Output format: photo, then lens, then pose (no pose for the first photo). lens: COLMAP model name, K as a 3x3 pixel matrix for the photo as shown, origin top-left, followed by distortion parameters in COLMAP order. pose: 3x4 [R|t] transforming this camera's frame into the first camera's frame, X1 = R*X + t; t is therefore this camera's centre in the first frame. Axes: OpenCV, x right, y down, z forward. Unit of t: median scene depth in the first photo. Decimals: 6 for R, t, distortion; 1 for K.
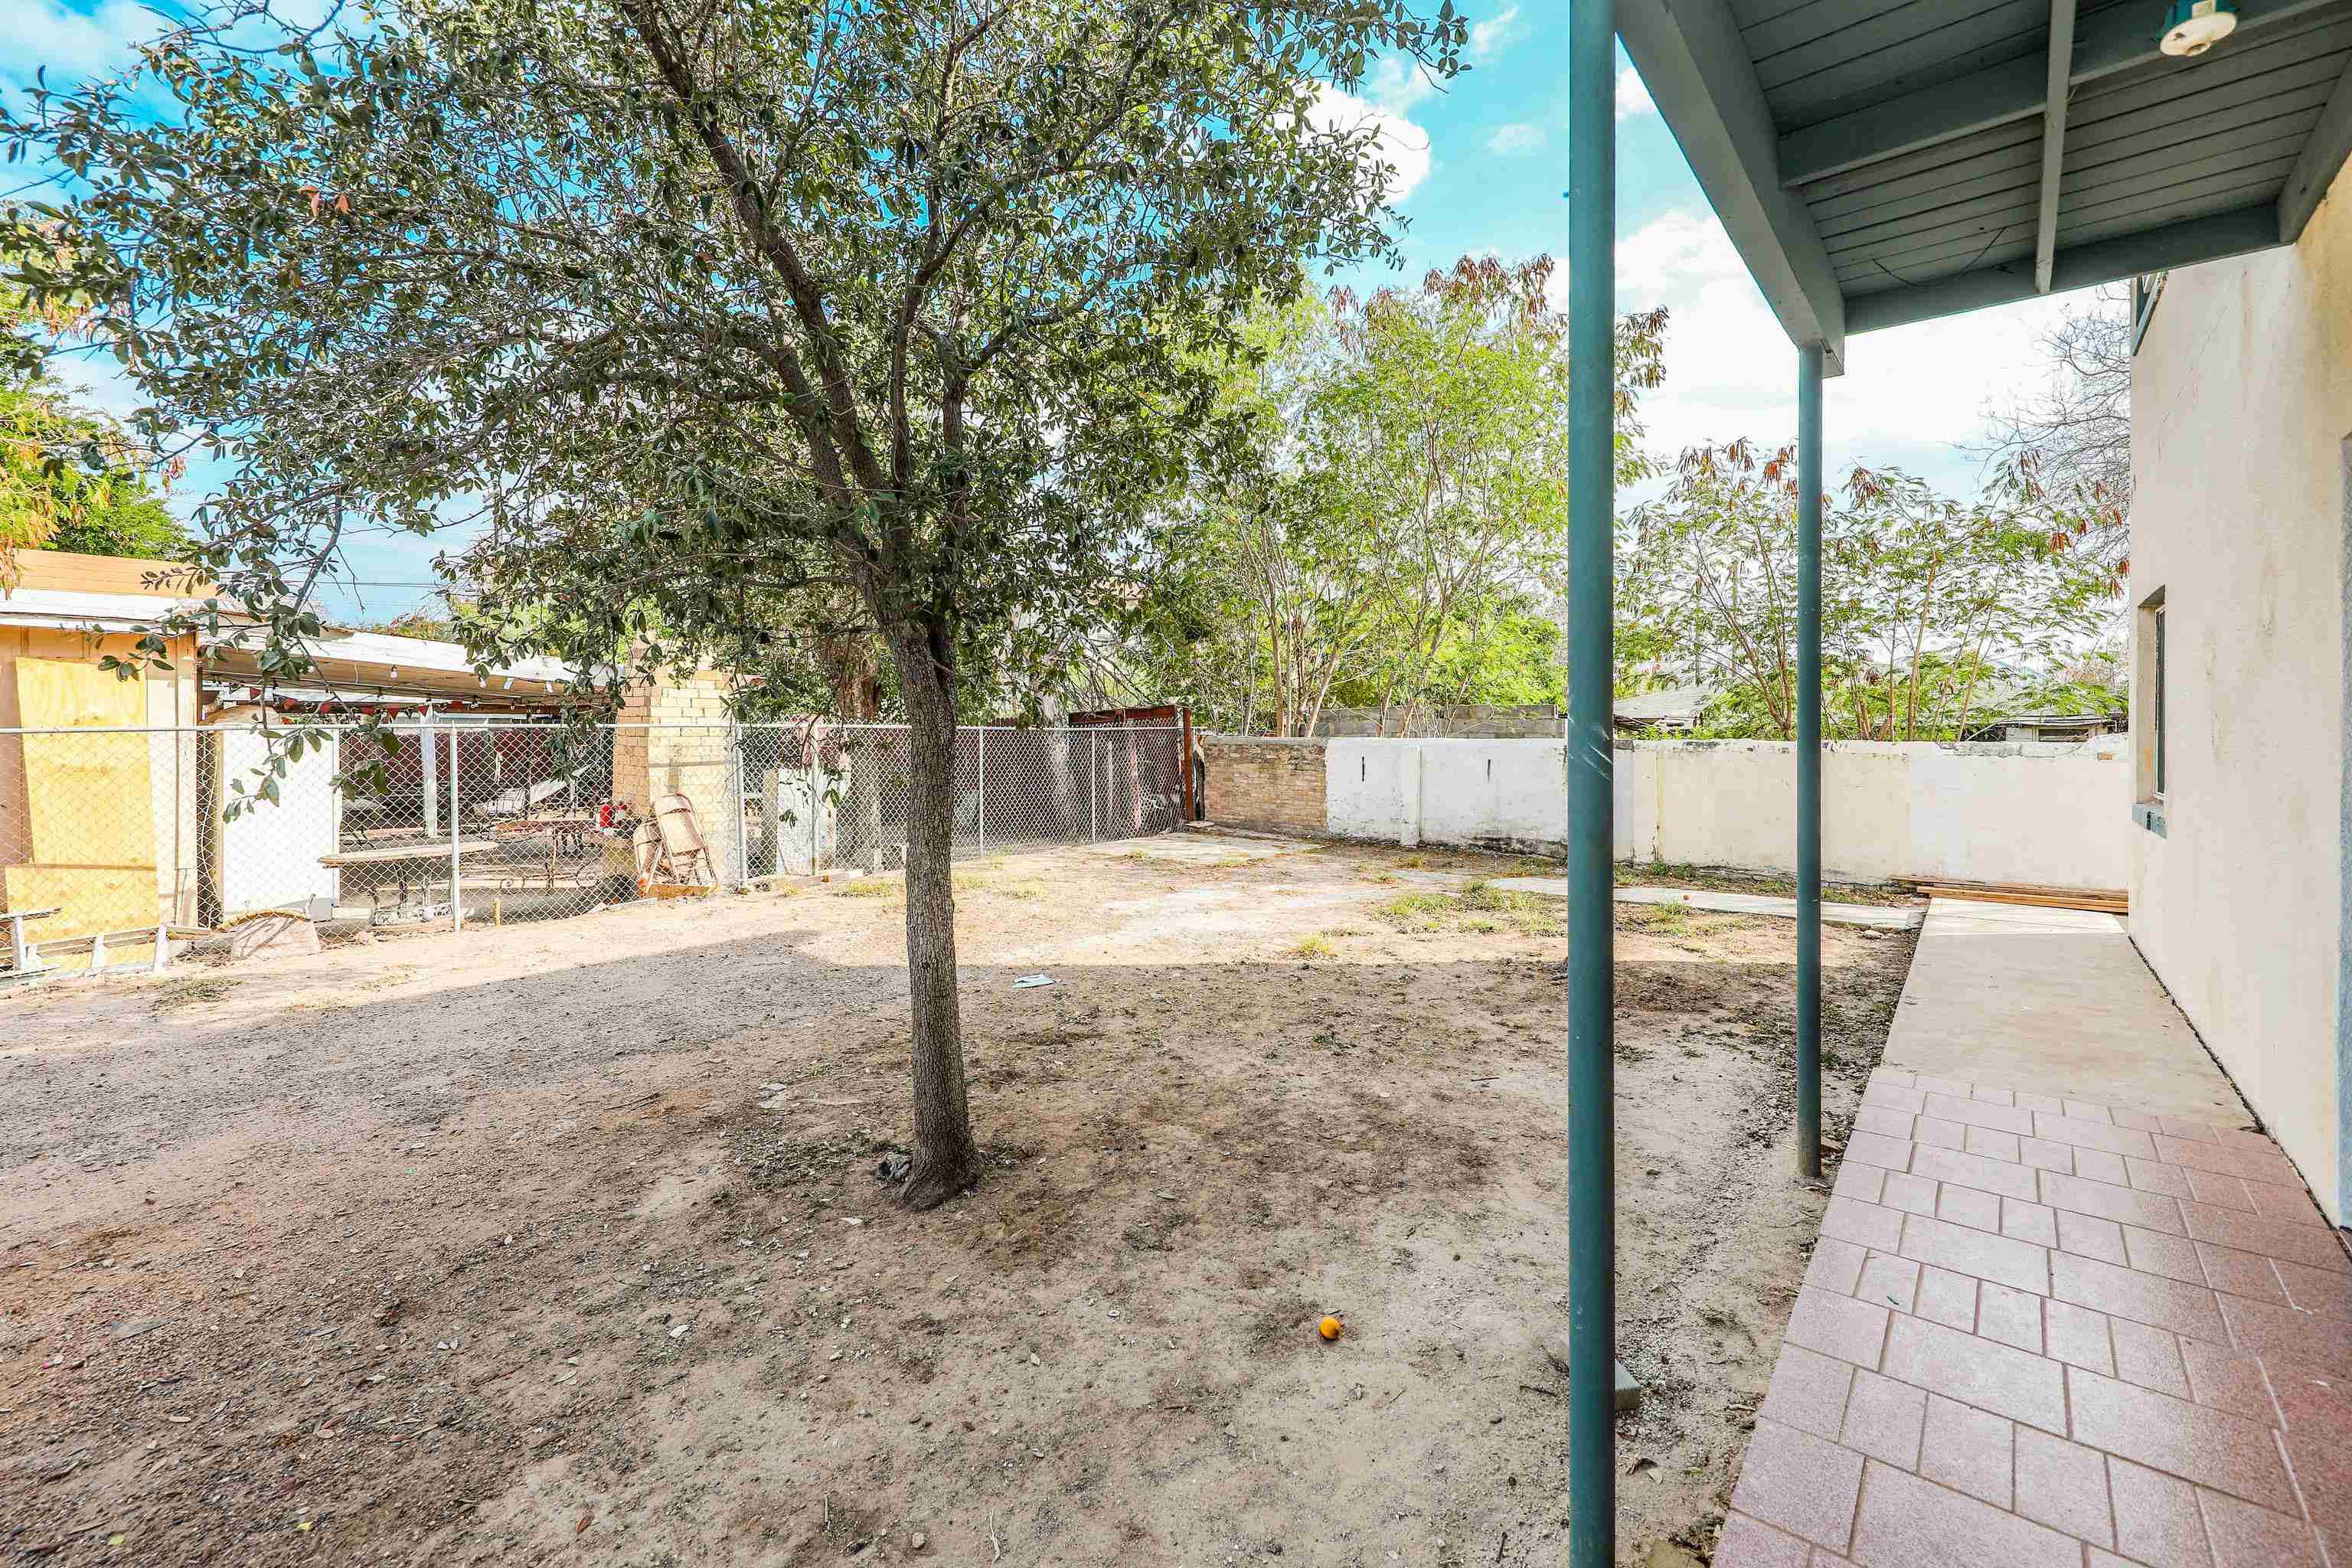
lens RADIAL K [[959.4, 0, 1173.6], [0, 959.4, 724.7], [0, 0, 1]] dist [0.012216, -0.004567]
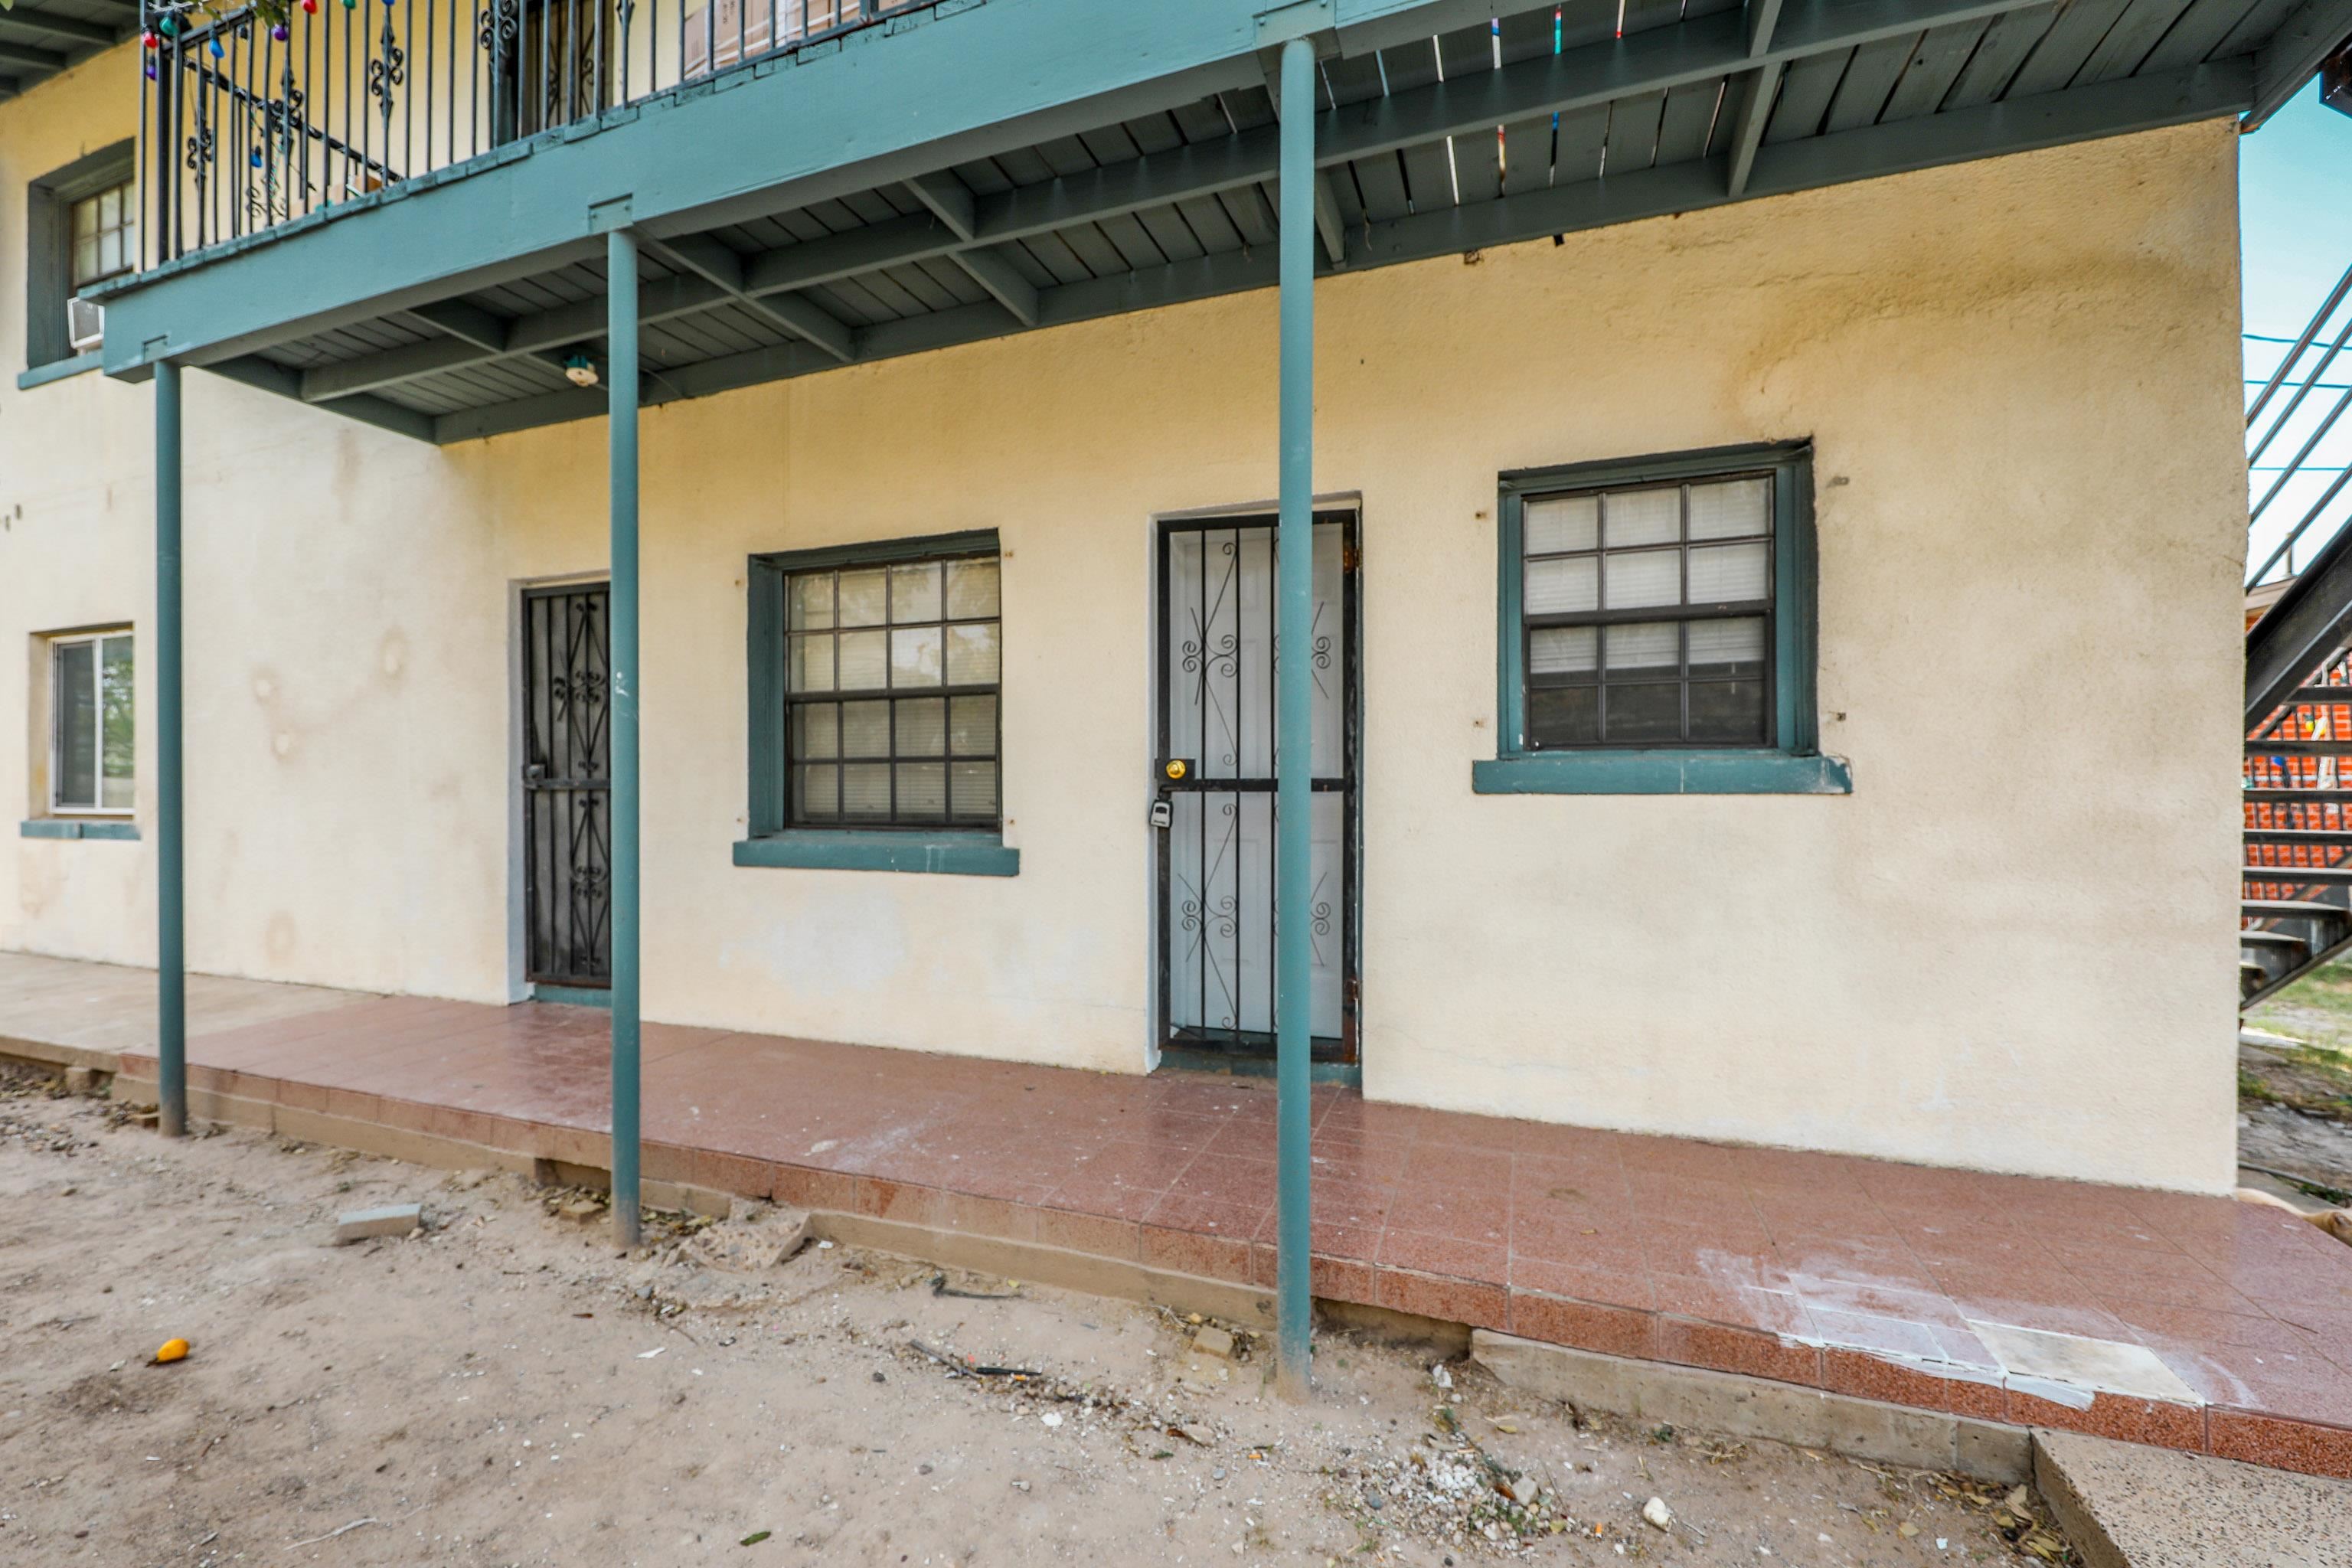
lens RADIAL K [[959.4, 0, 1226.3], [0, 959.4, 788.3], [0, 0, 1]] dist [0.012216, -0.004567]
pose [[-0.380959, -0.000565, 0.924592, -0.819450], [0.001032, 0.999999, 0.001036, 0.080872], [-0.924591, 0.001349, -0.380958, 0.342106]]
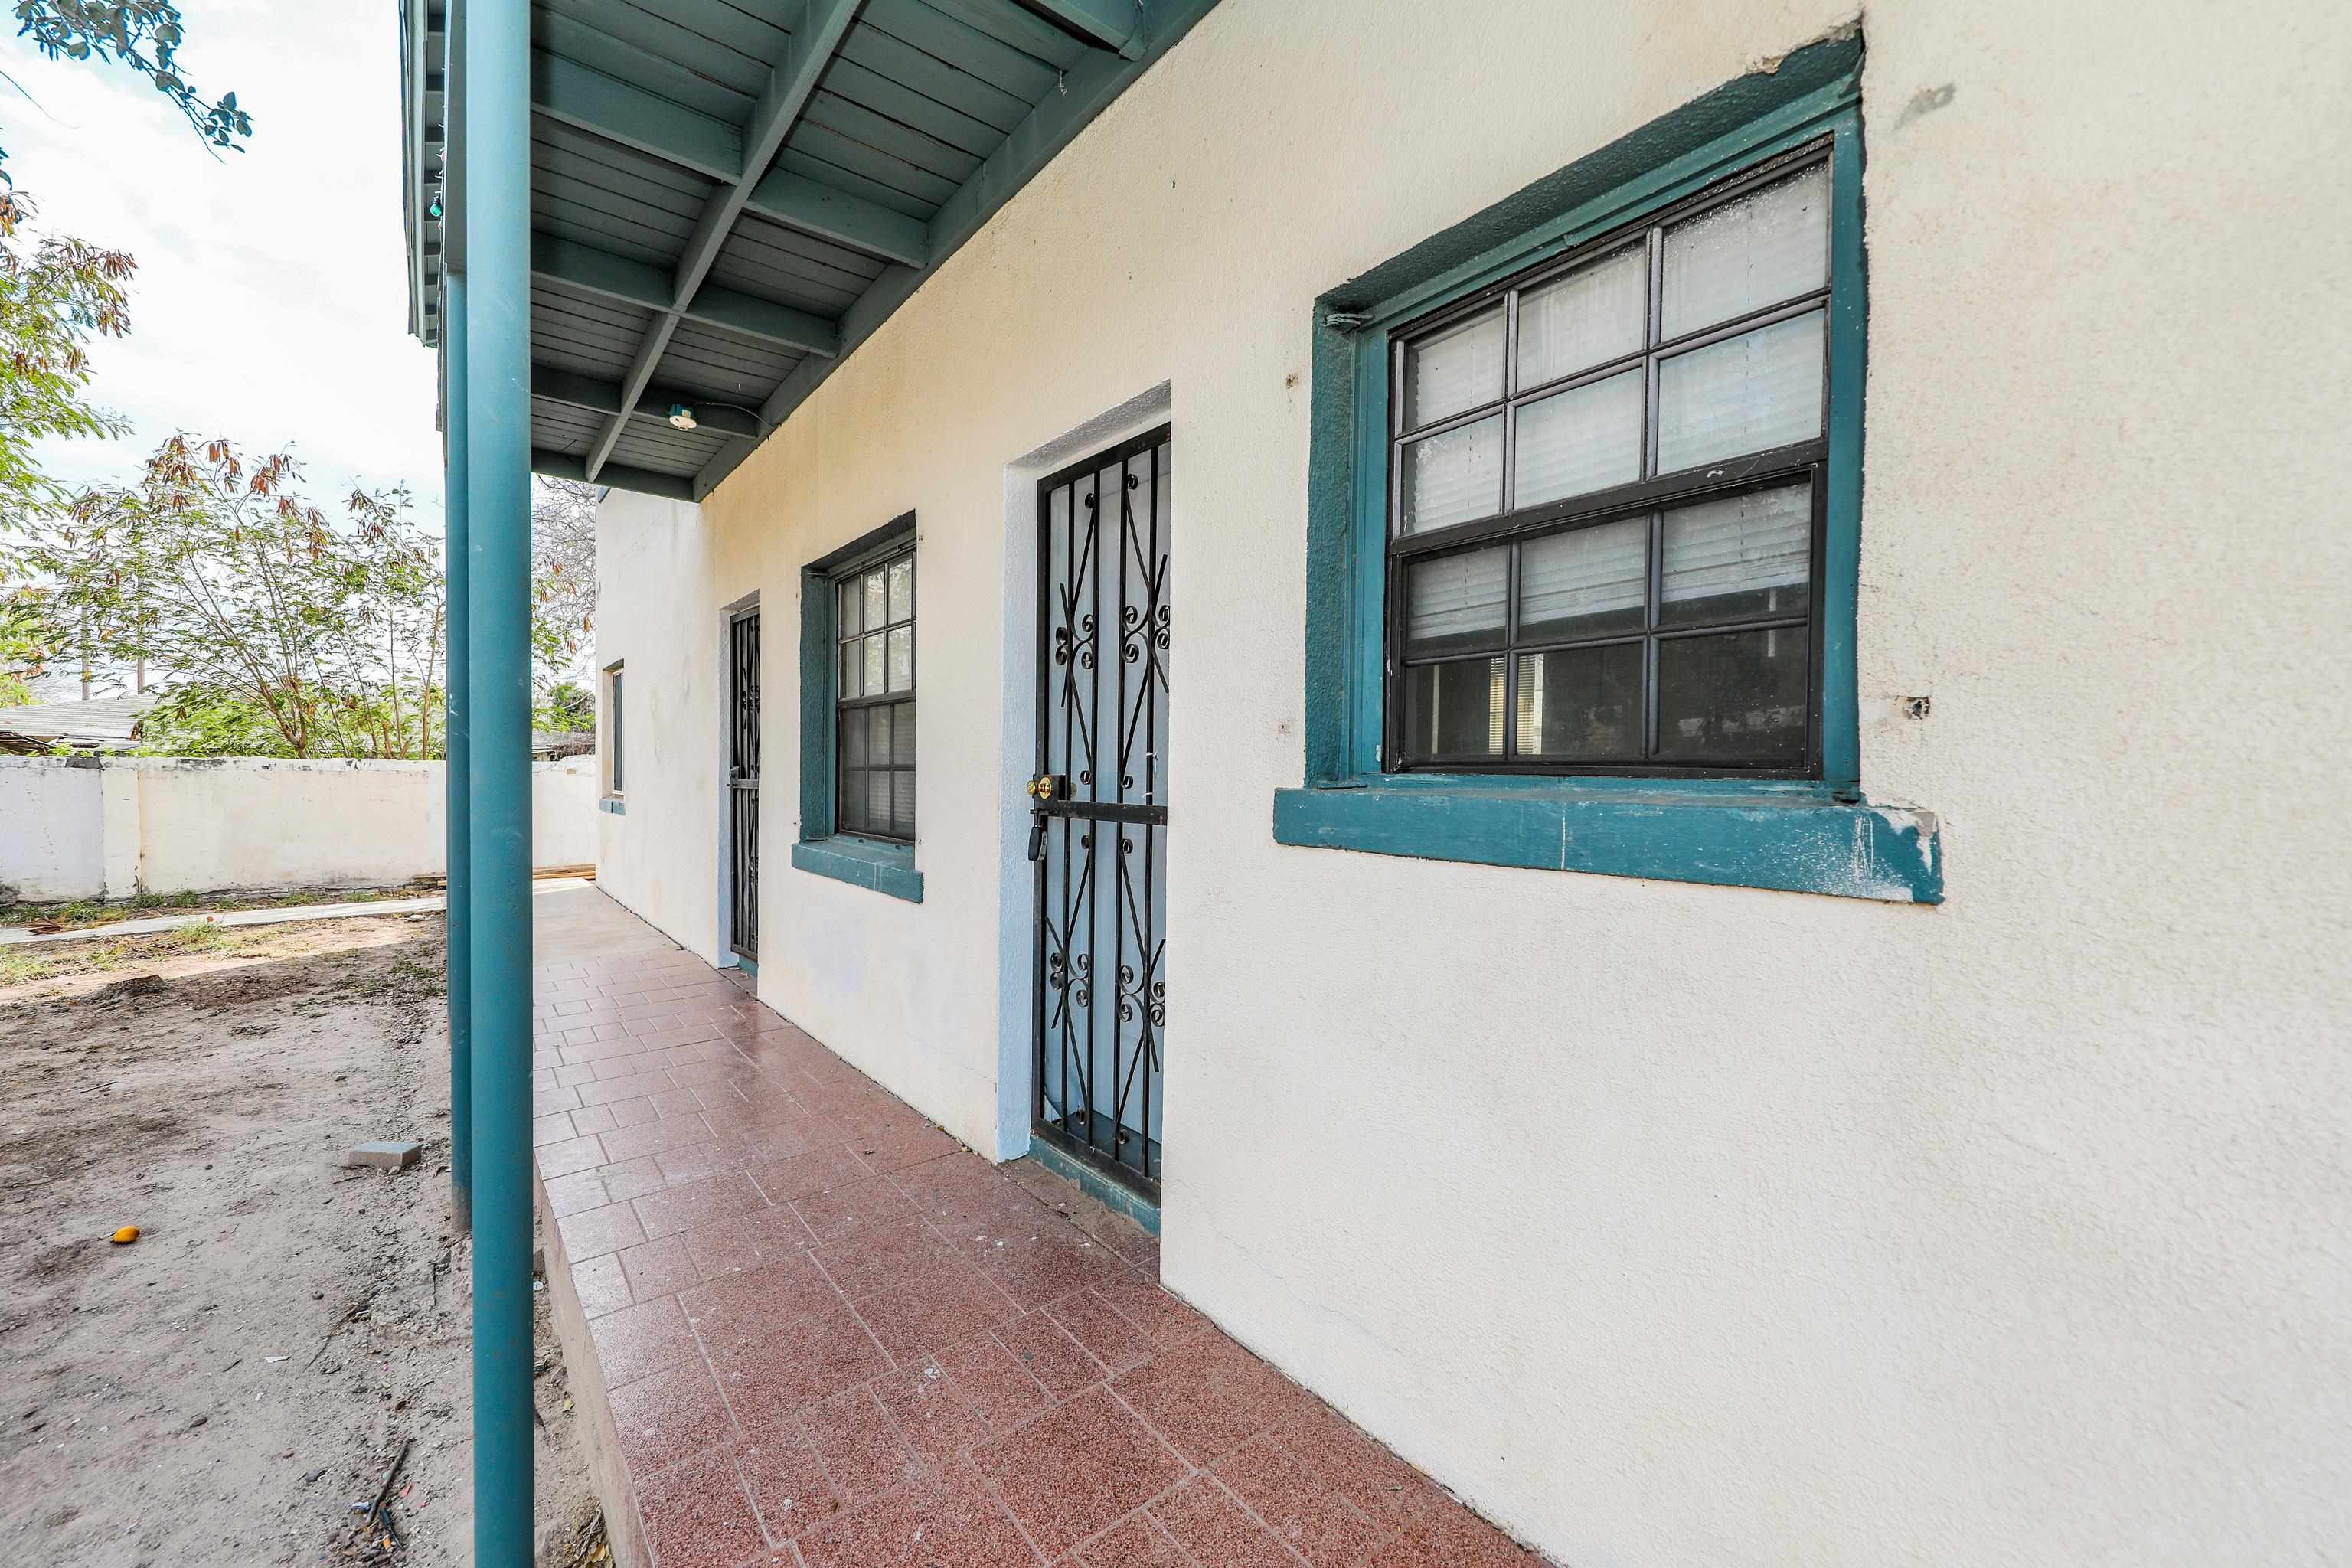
lens RADIAL K [[959.4, 0, 1215.0], [0, 959.4, 787.3], [0, 0, 1]] dist [0.012216, -0.004567]
pose [[0.173391, -0.017513, 0.984697, -0.587027], [-0.011830, 0.999733, 0.019864, 0.038669], [-0.984782, -0.015093, 0.173137, -0.379675]]
